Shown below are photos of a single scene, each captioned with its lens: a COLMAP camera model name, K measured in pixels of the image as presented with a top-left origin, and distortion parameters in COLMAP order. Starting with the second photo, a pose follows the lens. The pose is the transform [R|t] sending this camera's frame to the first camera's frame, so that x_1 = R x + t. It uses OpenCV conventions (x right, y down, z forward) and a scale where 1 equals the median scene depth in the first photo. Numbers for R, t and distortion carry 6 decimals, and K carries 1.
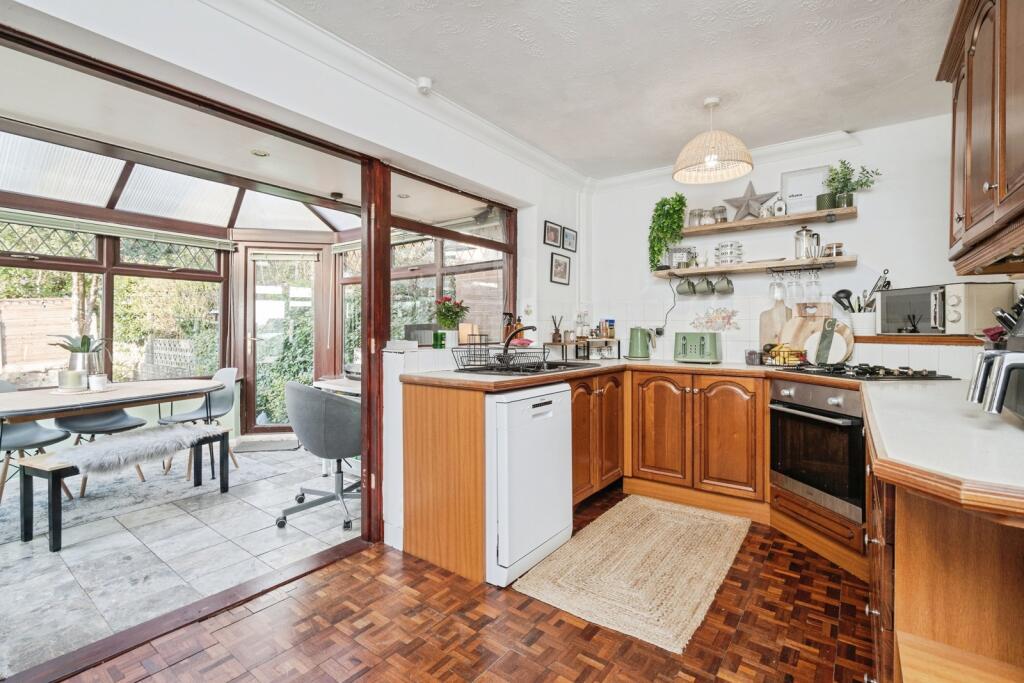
lens RADIAL K [[470.2, 0, 502.8], [0, 470.2, 333.4], [0, 0, 1]] dist [-0.001012, -0.000075]
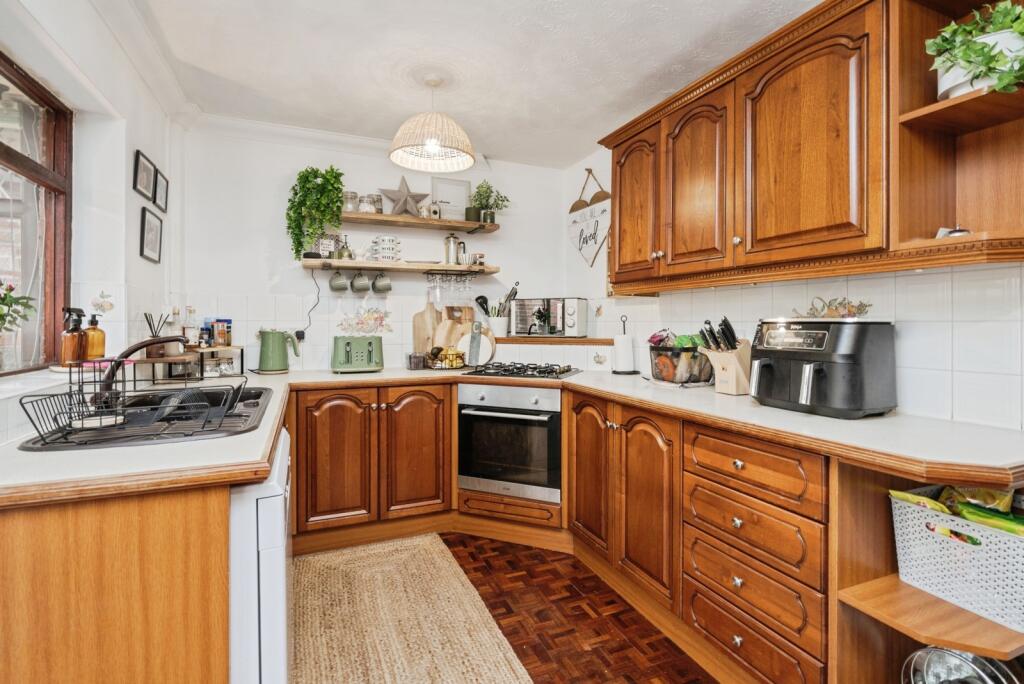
lens RADIAL K [[479.9, 0, 508.6], [0, 479.9, 324.2], [0, 0, 1]] dist [-0.001190, -0.000170]
pose [[0.505002, -0.005982, 0.863097, -0.226573], [0.004508, 0.999981, 0.004293, -0.029883], [-0.863106, 0.001723, 0.505019, 0.360473]]
